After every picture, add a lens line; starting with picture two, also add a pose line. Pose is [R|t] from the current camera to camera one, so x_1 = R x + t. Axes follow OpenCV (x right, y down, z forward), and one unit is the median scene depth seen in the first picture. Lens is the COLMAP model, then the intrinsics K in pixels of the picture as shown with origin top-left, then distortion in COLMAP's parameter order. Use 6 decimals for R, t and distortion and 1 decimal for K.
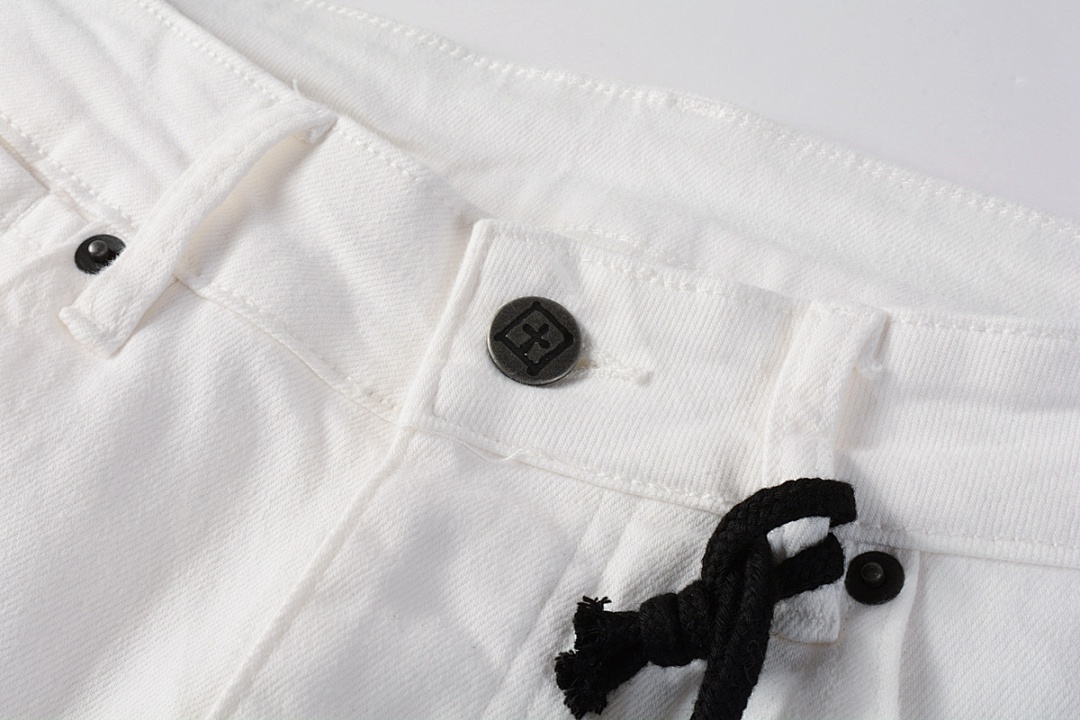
lens RADIAL K [[1542.7, 0, 540.0], [0, 1542.7, 360.0], [0, 0, 1]] dist [0.052749, -0.031590]
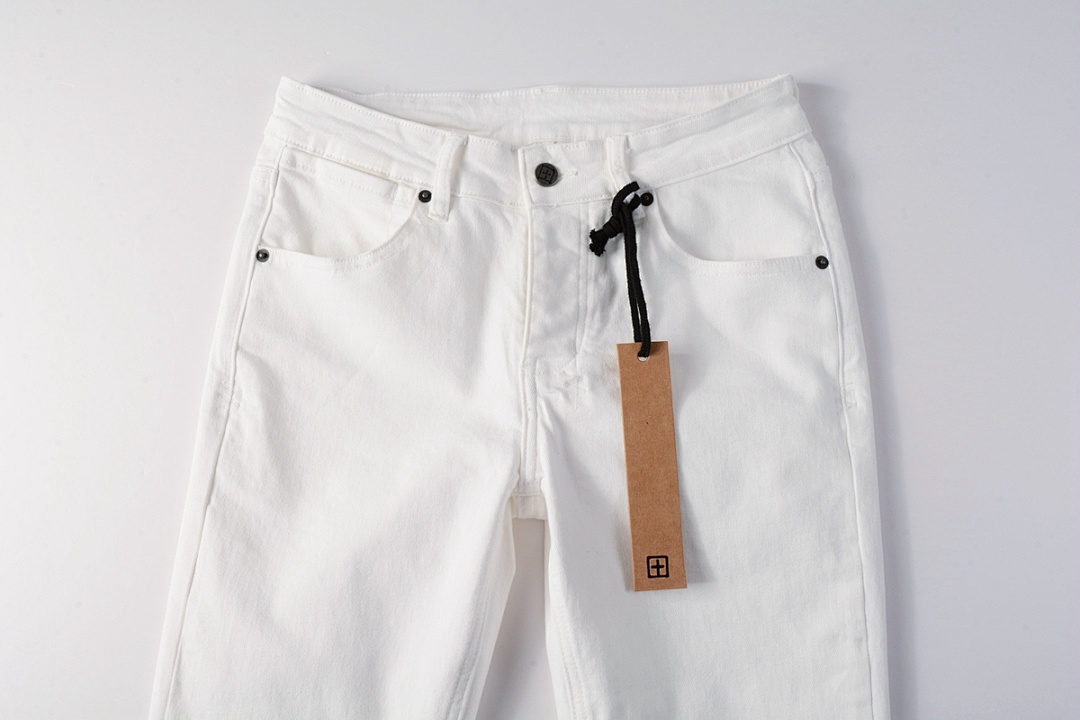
lens RADIAL K [[956.8, 0, 540.0], [0, 956.8, 360.0], [0, 0, 1]] dist [0.000604, -0.001267]
pose [[0.898875, -0.414880, 0.141063, -0.550133], [0.348258, 0.871727, 0.344685, -0.440894], [-0.265972, -0.260702, 0.928059, -1.349800]]
